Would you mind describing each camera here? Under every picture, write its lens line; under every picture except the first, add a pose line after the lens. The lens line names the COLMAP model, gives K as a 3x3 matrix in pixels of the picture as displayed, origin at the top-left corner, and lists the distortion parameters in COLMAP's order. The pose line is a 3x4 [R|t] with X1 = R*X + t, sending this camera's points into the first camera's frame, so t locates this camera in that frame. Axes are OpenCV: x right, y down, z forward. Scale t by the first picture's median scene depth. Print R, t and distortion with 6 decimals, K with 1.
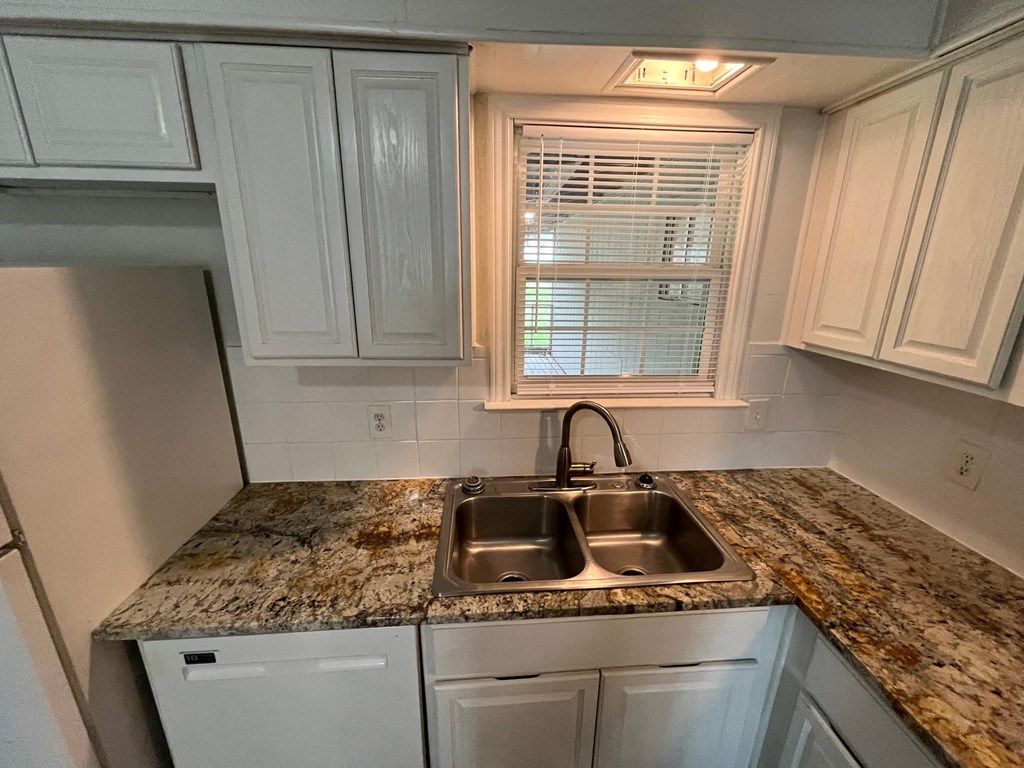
lens RADIAL K [[413.3, 0, 512.8], [0, 413.3, 386.0], [0, 0, 1]] dist [-0.001302, -0.000468]
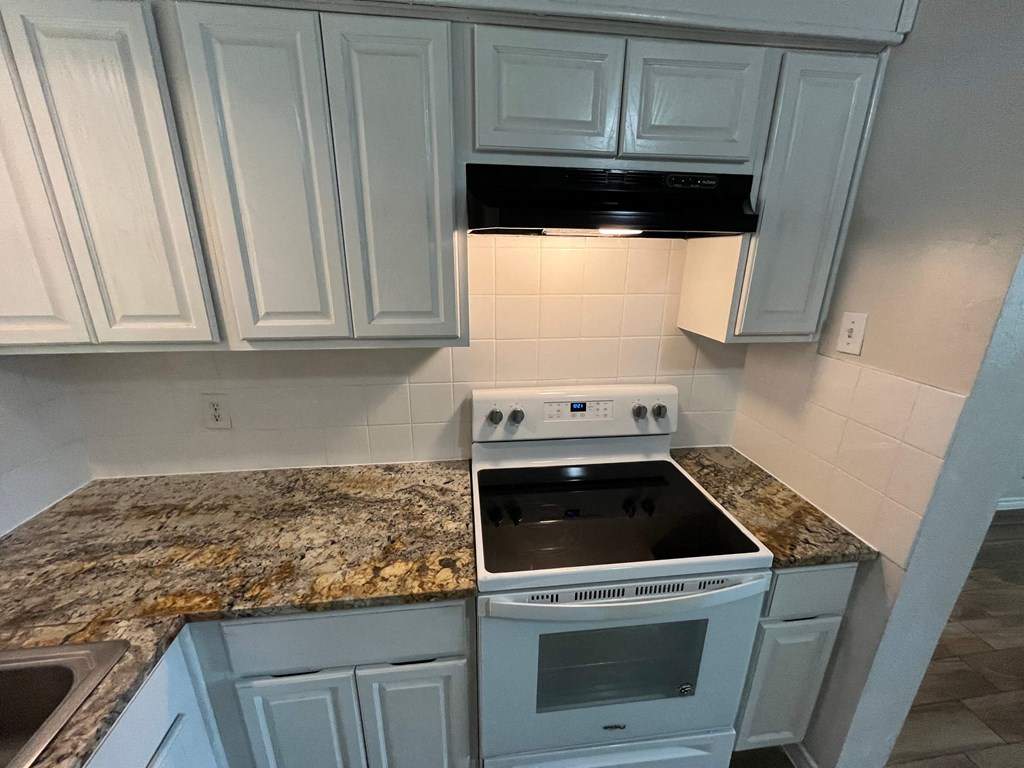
lens RADIAL K [[413.3, 0, 510.1], [0, 413.3, 384.3], [0, 0, 1]] dist [-0.001302, -0.000468]
pose [[-0.049374, -0.313281, 0.948376, -0.024649], [0.267842, 0.910601, 0.314747, -0.026178], [-0.962197, 0.269556, 0.038949, 0.143535]]
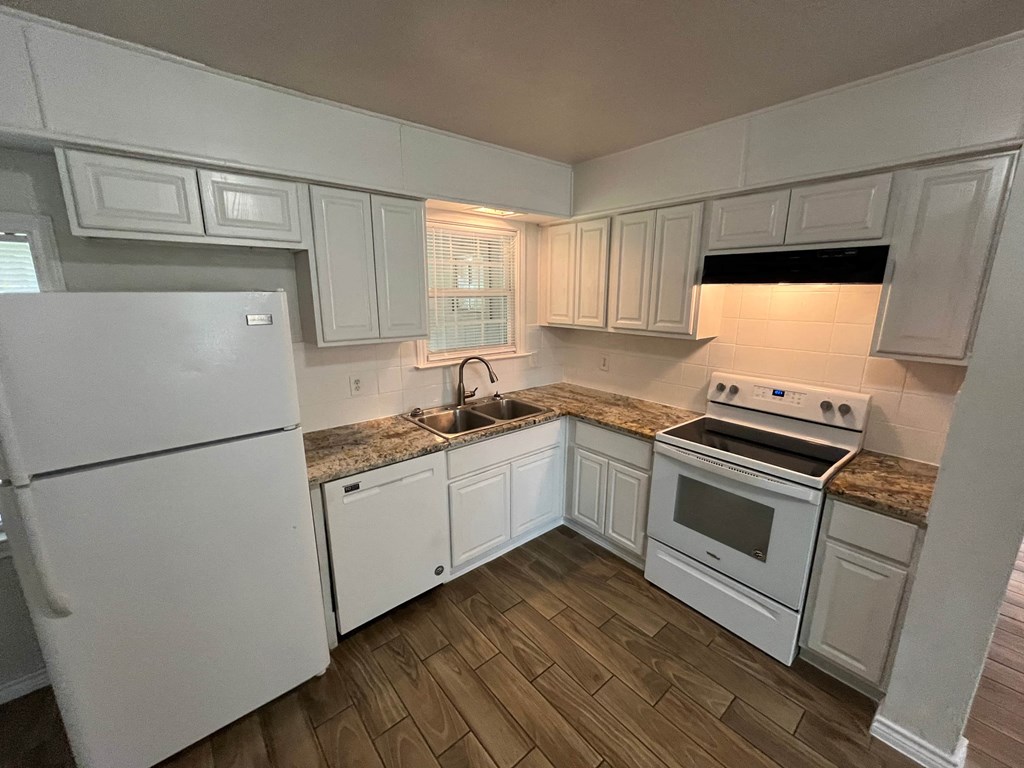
lens RADIAL K [[413.3, 0, 512.4], [0, 413.3, 383.9], [0, 0, 1]] dist [-0.001302, -0.000468]
pose [[0.813989, -0.137974, 0.564256, -0.976698], [0.168598, 0.985682, -0.002195, 0.249218], [-0.555874, 0.096919, 0.825597, -0.921058]]
